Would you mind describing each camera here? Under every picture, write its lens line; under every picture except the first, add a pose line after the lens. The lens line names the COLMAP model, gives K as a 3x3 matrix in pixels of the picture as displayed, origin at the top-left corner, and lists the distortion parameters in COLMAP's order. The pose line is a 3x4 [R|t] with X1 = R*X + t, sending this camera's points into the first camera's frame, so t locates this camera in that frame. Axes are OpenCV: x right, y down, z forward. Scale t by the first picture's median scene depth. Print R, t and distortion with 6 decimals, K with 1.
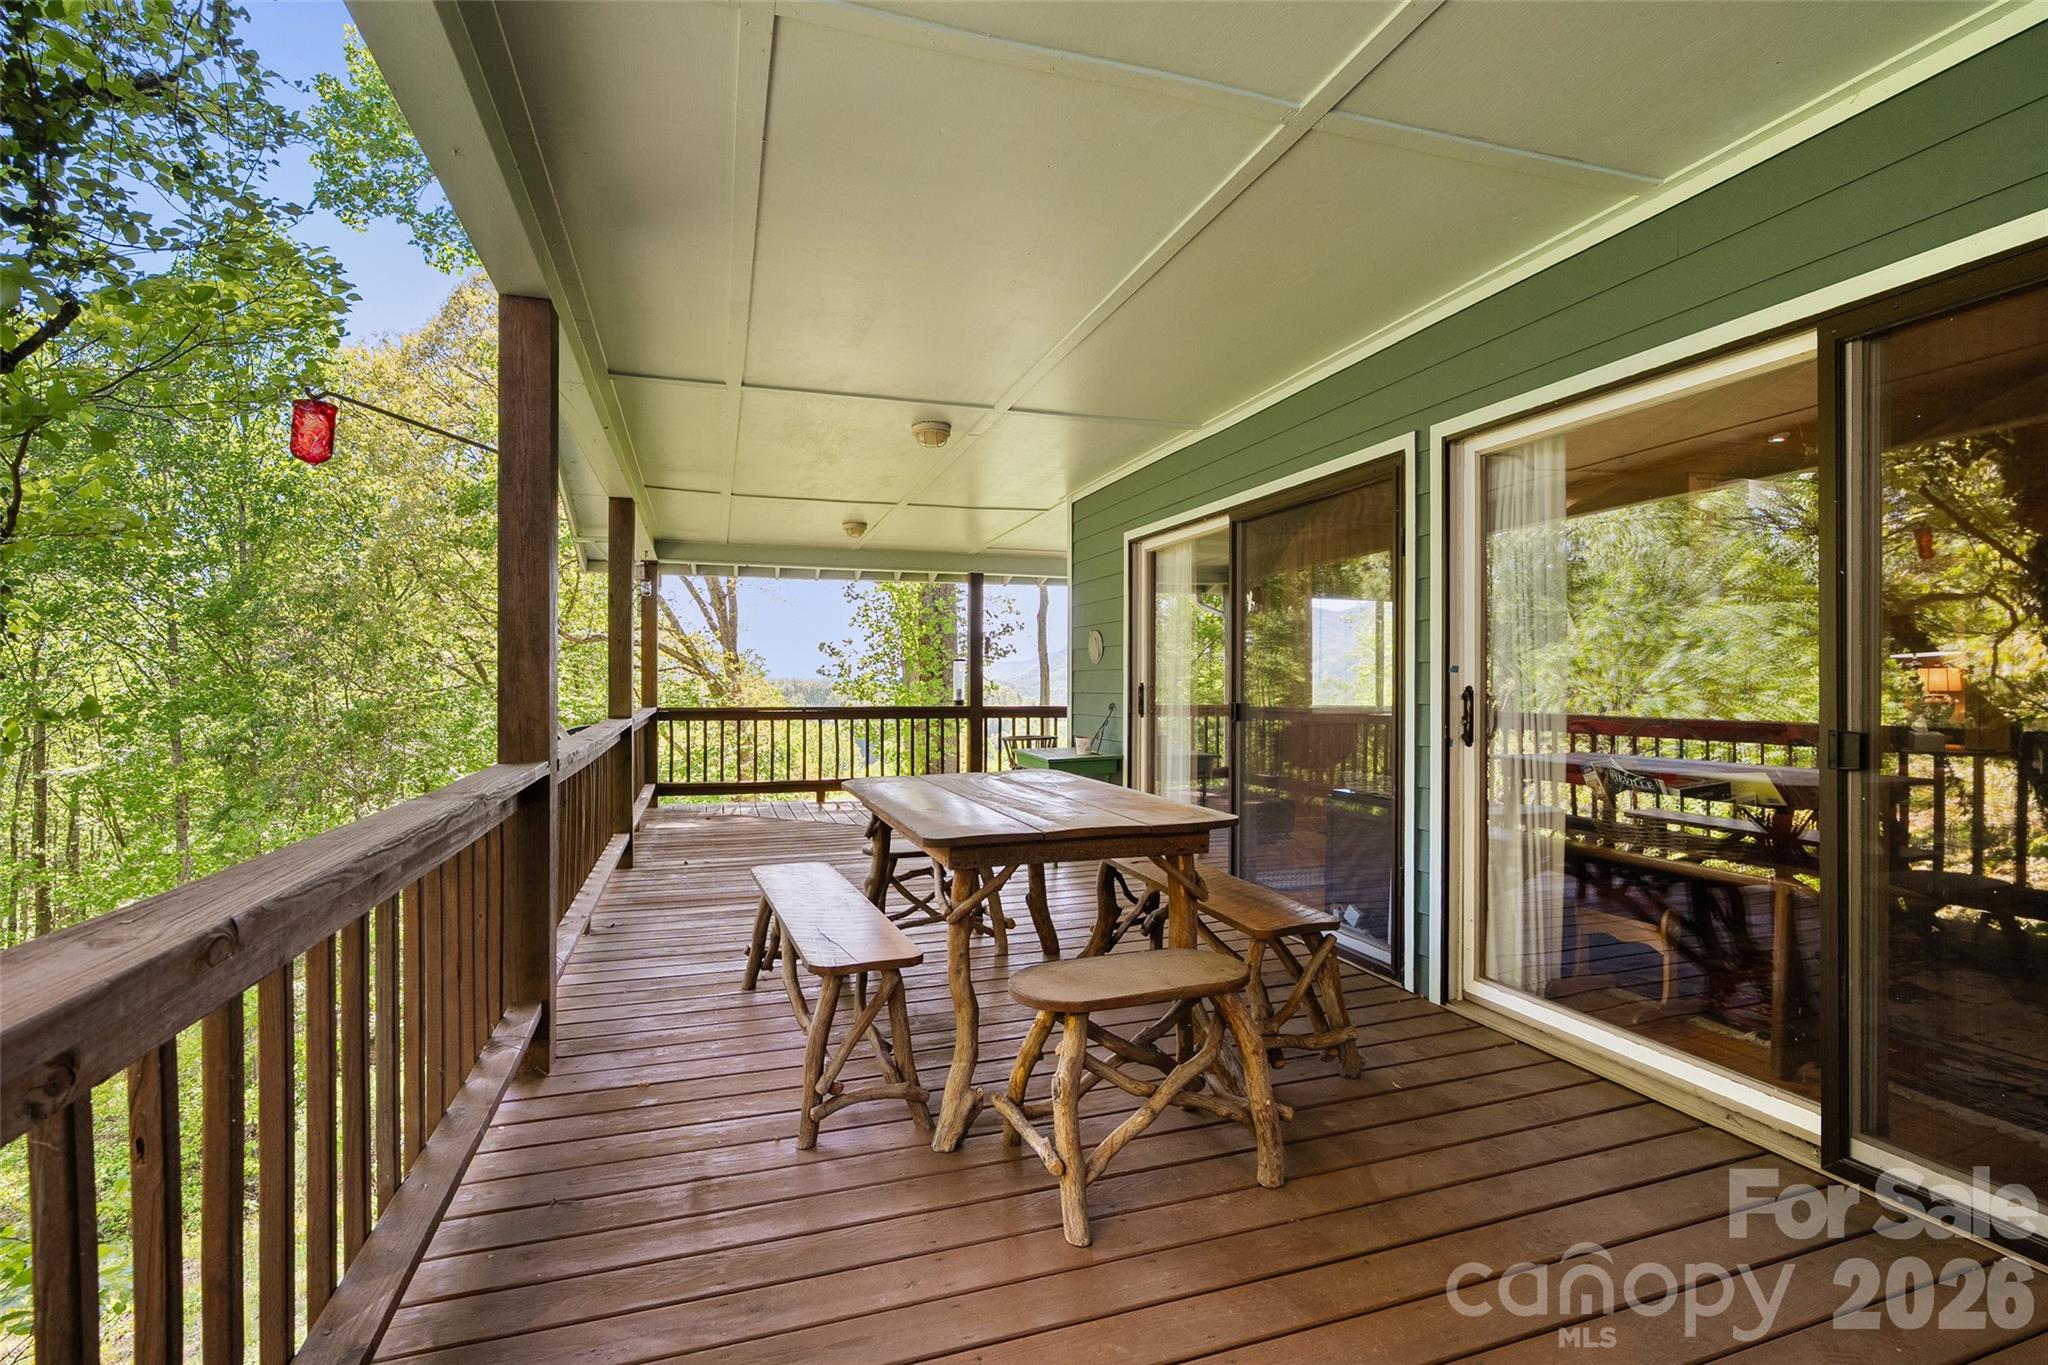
lens RADIAL K [[938.9, 0, 1030.5], [0, 938.9, 687.7], [0, 0, 1]] dist [-0.000546, -0.000120]
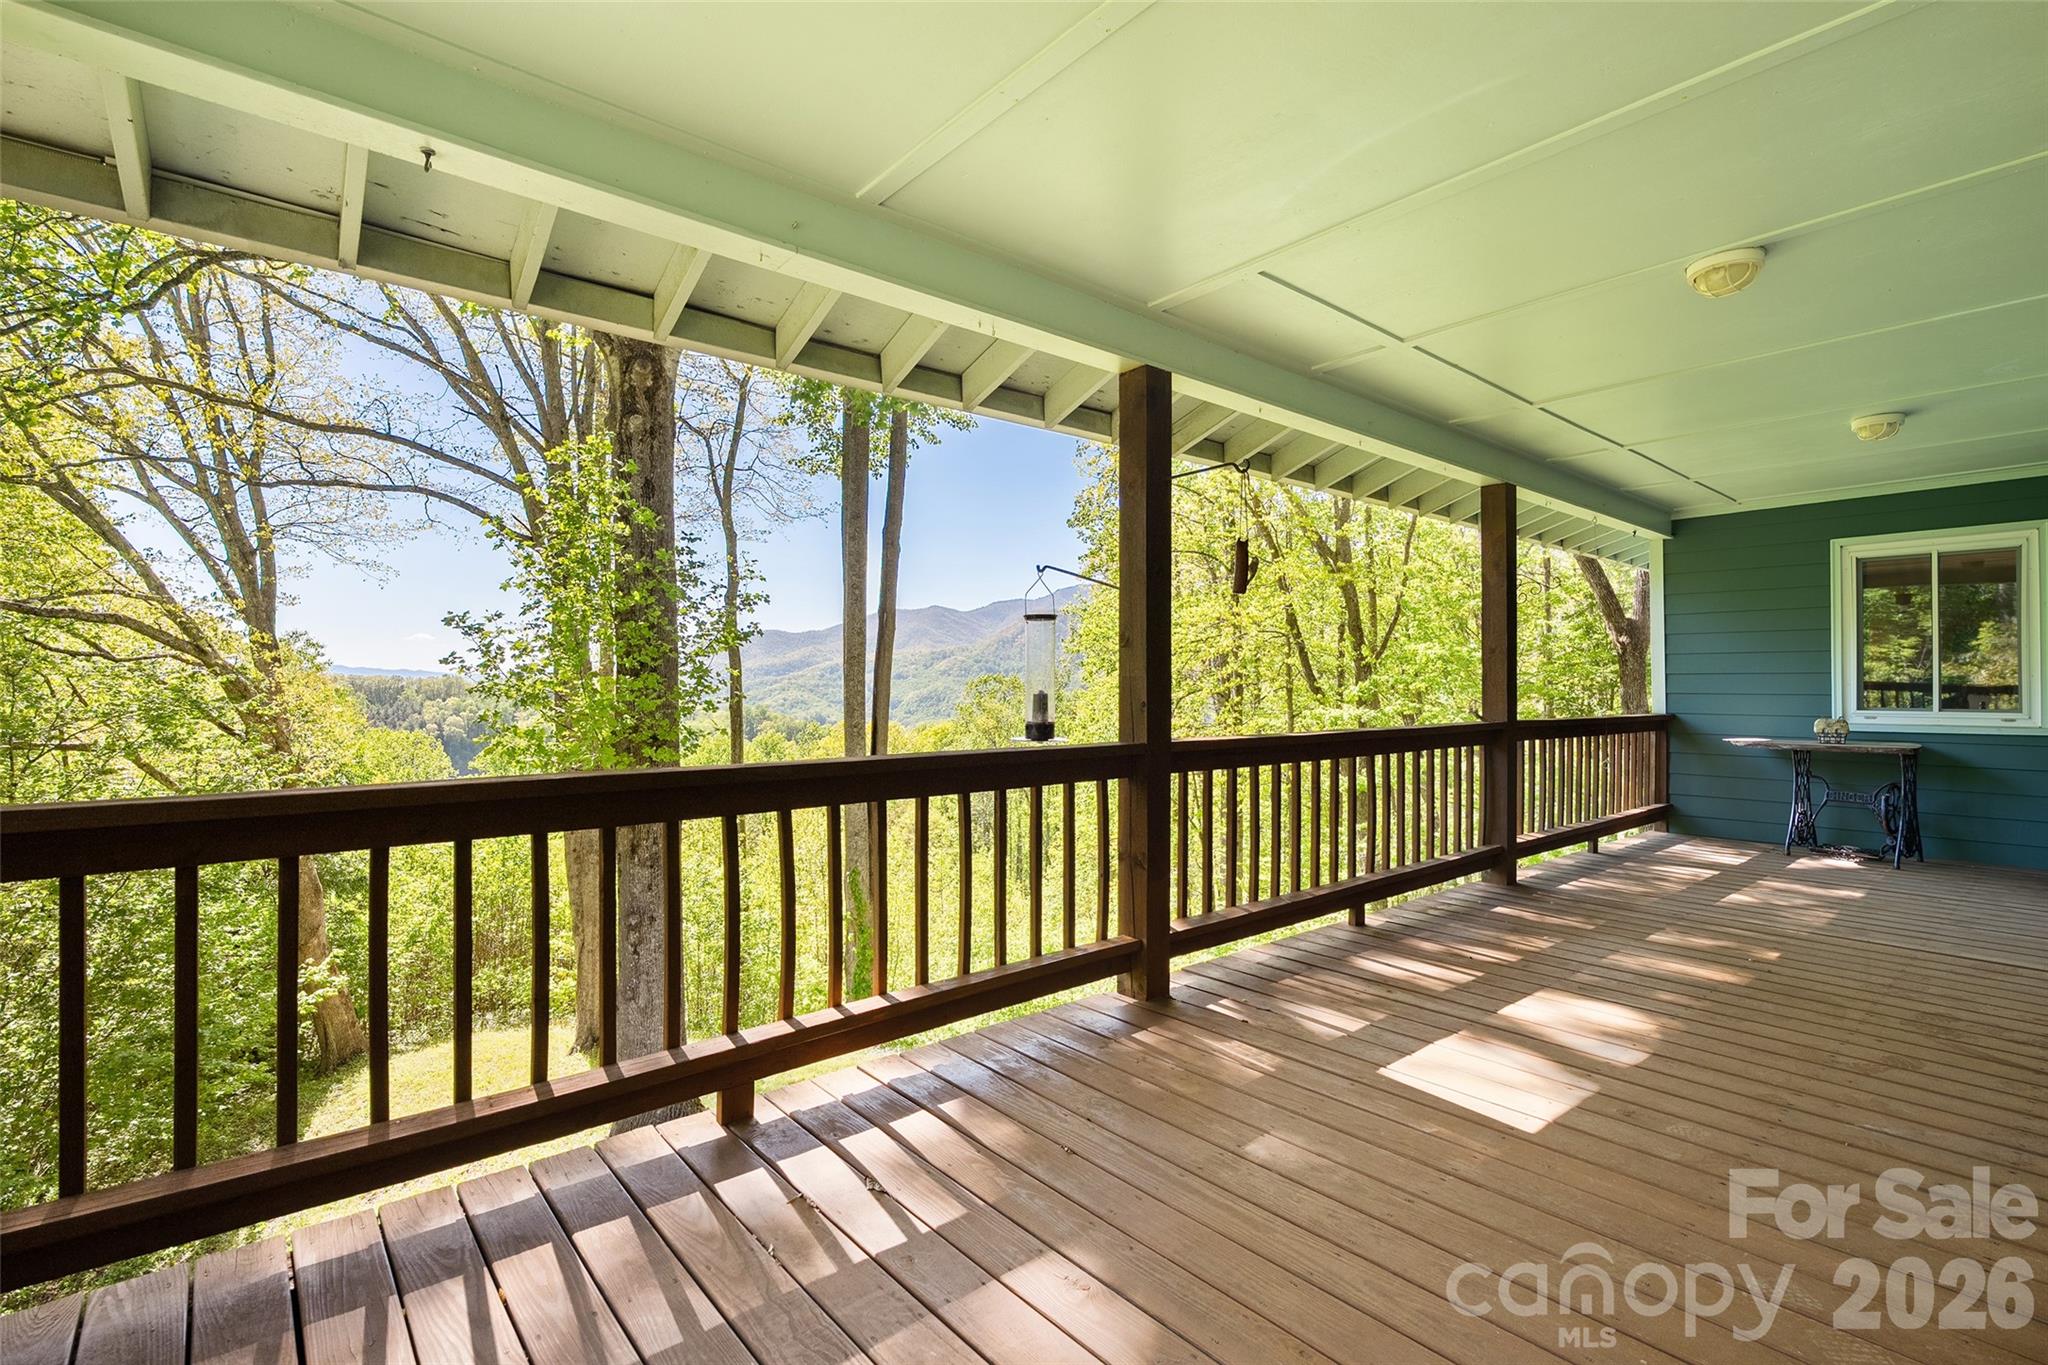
lens RADIAL K [[938.9, 0, 1031.8], [0, 938.9, 685.2], [0, 0, 1]] dist [-0.000546, -0.000120]
pose [[0.928814, 0.001577, 0.370544, -0.165898], [-0.000452, 0.999995, -0.003121, 0.001480], [-0.370547, 0.002732, 0.928810, 0.498762]]
